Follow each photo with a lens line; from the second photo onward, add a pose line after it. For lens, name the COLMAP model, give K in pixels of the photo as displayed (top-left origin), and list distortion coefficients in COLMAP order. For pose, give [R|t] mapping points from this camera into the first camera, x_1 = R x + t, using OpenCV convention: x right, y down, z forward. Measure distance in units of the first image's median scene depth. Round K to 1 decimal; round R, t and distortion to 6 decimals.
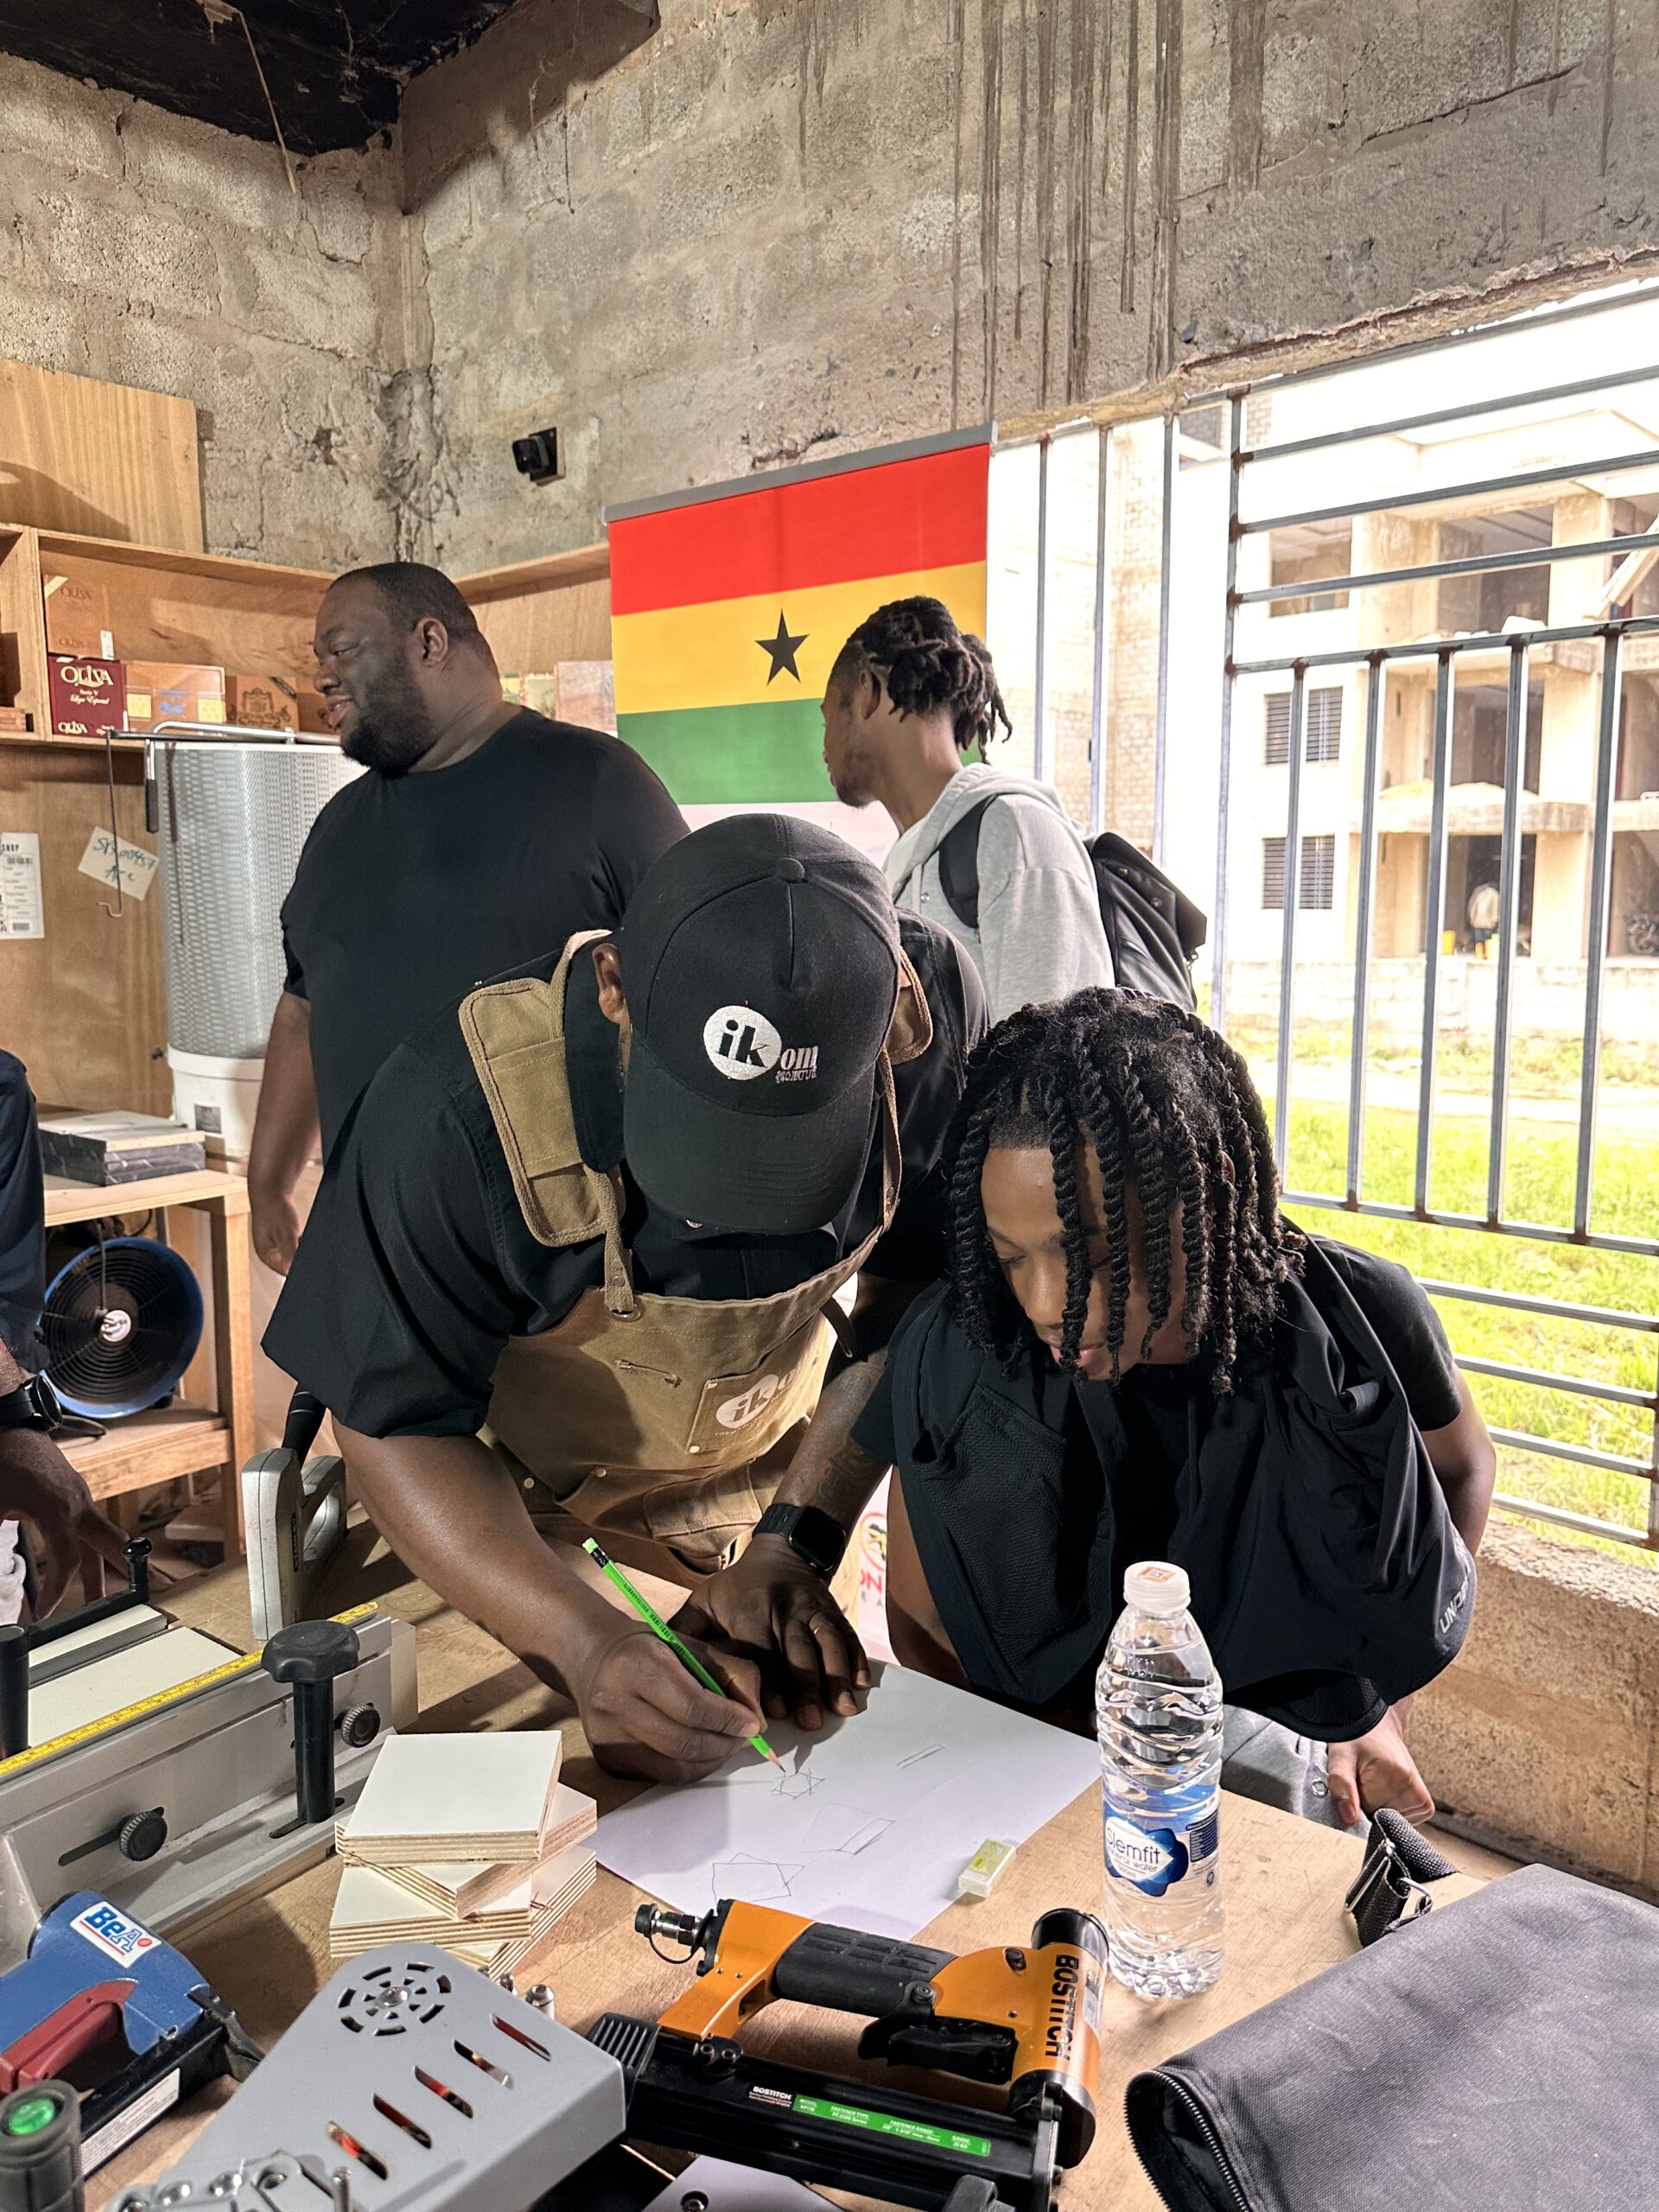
lens RADIAL K [[1529.9, 0, 880.1], [0, 1529.9, 1107.7], [0, 0, 1]] dist [-0.006311, -0.012313]
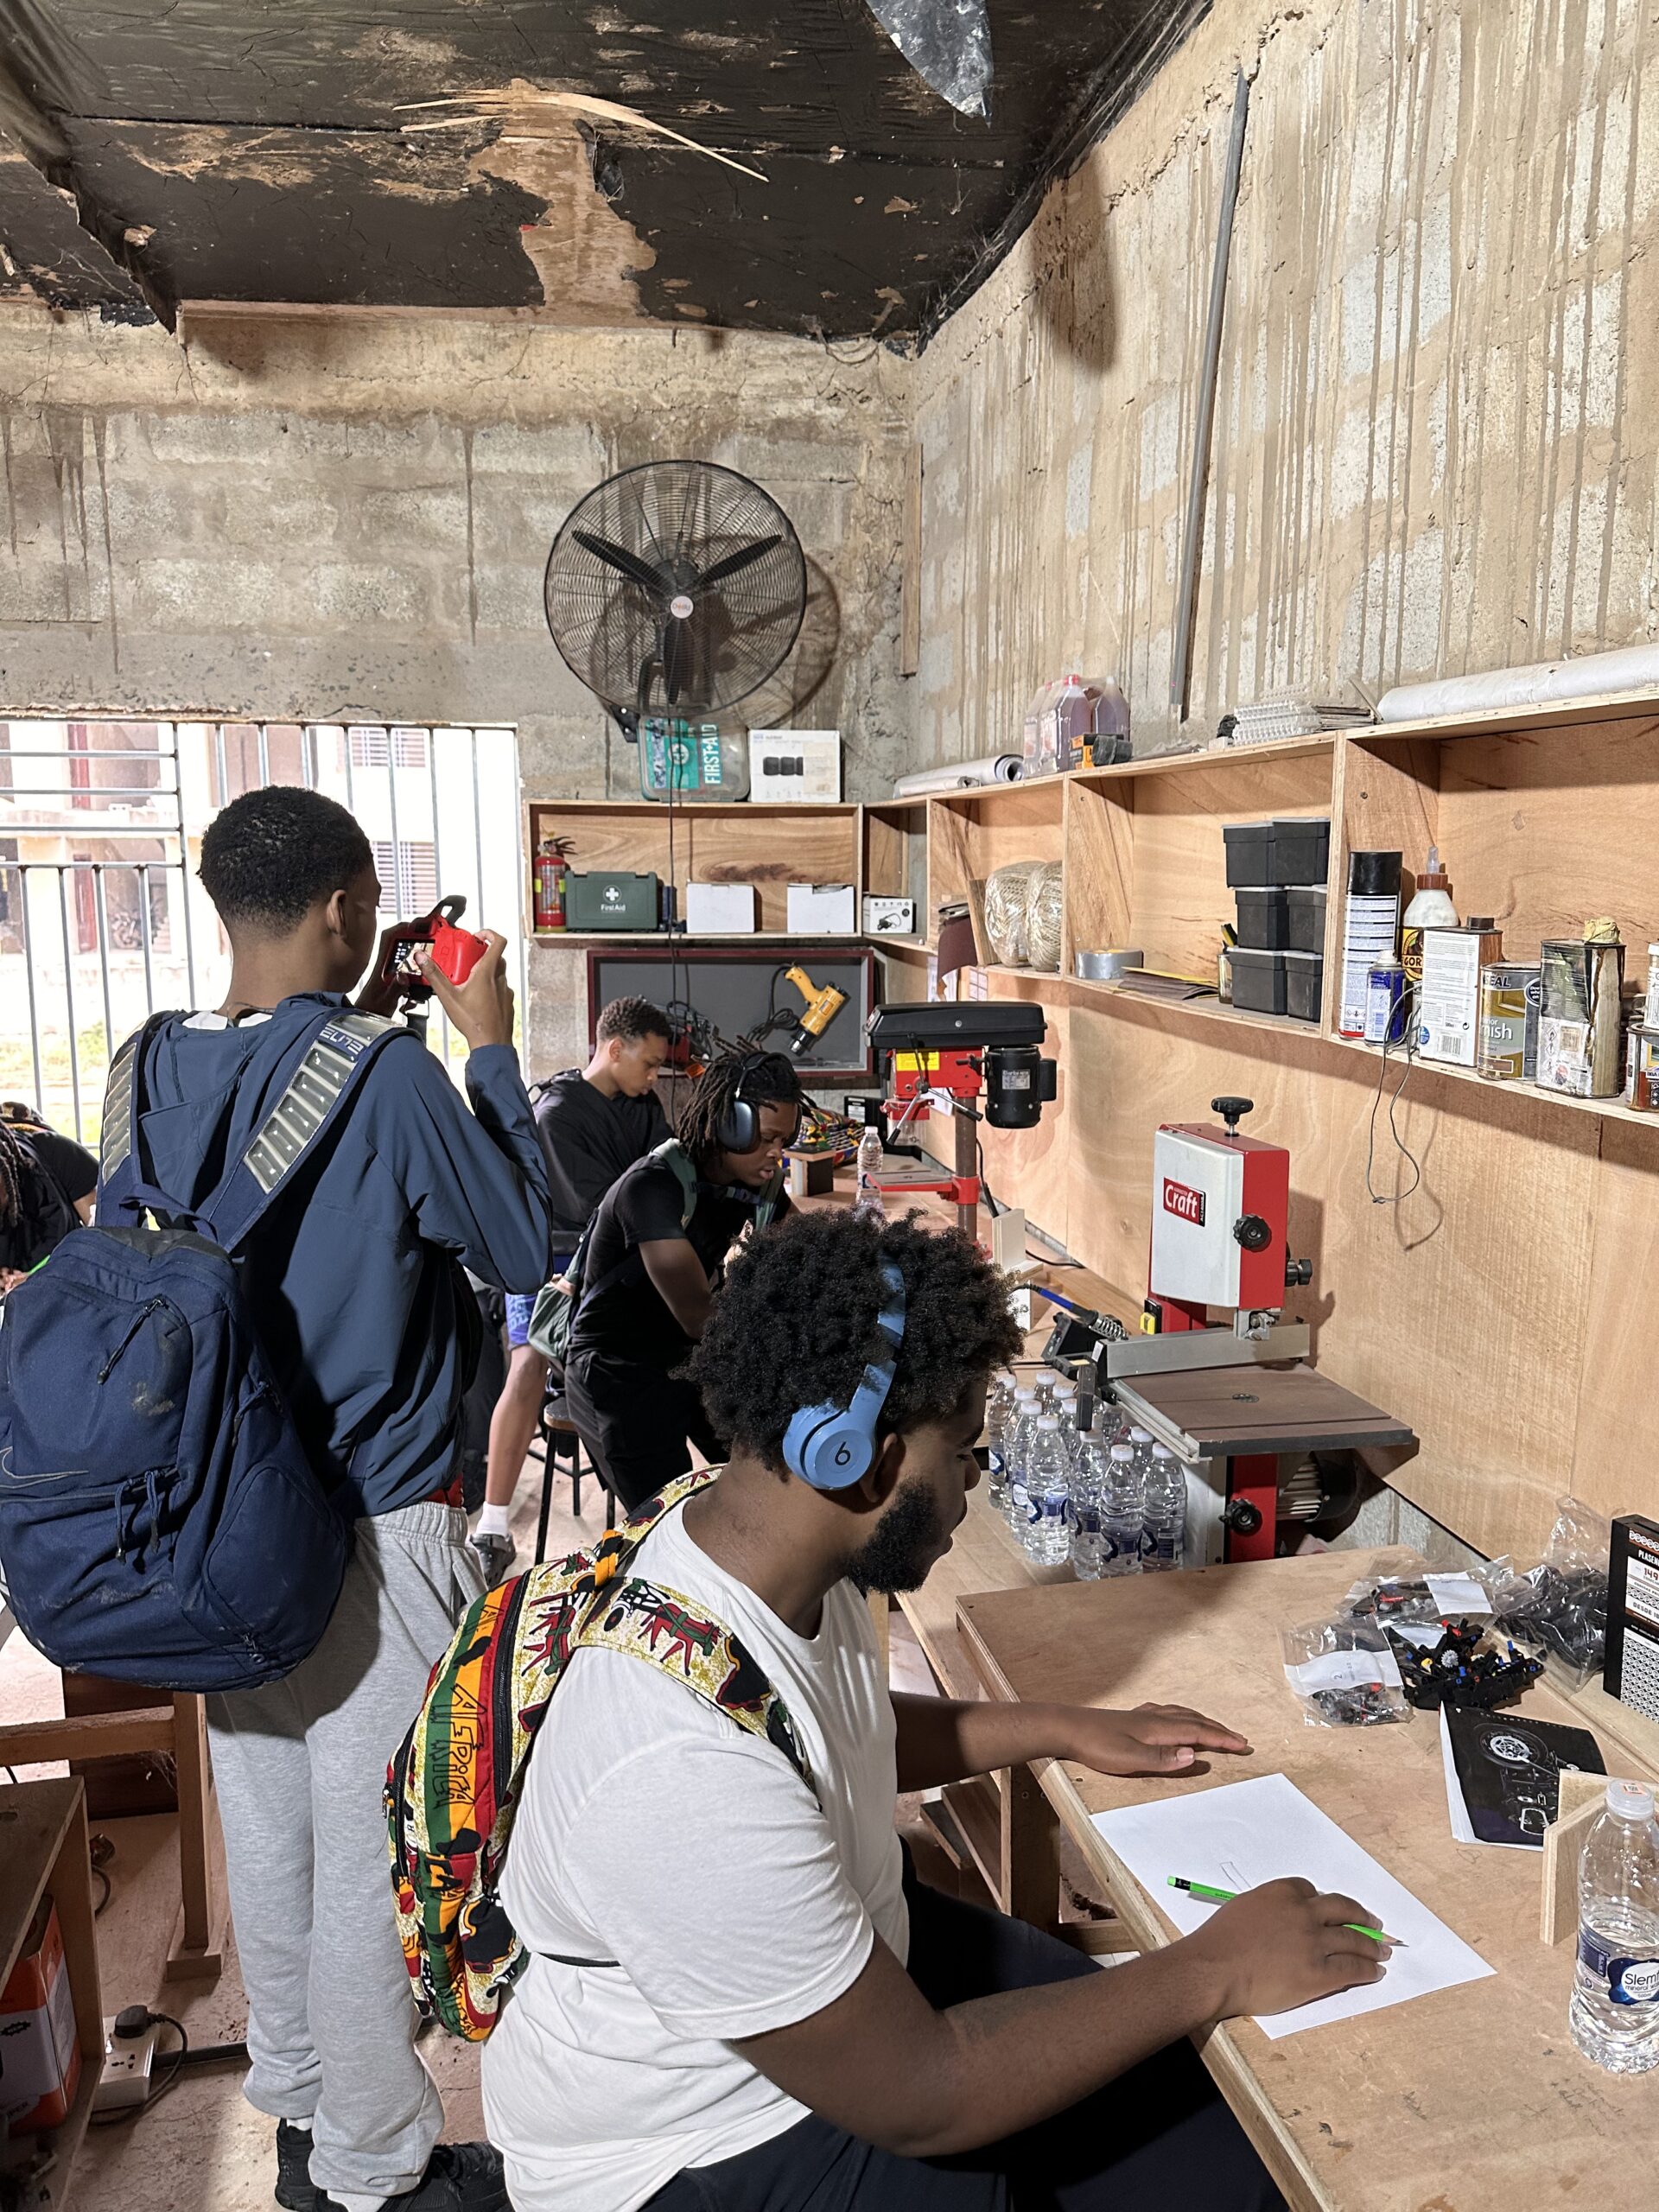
lens RADIAL K [[1529.9, 0, 740.2], [0, 1529.9, 1183.0], [0, 0, 1]] dist [-0.006311, -0.012313]
pose [[0.661044, -0.138558, 0.737443, -0.534827], [0.088245, 0.990338, 0.106972, -0.007566], [-0.745140, -0.005637, 0.666884, -0.943910]]
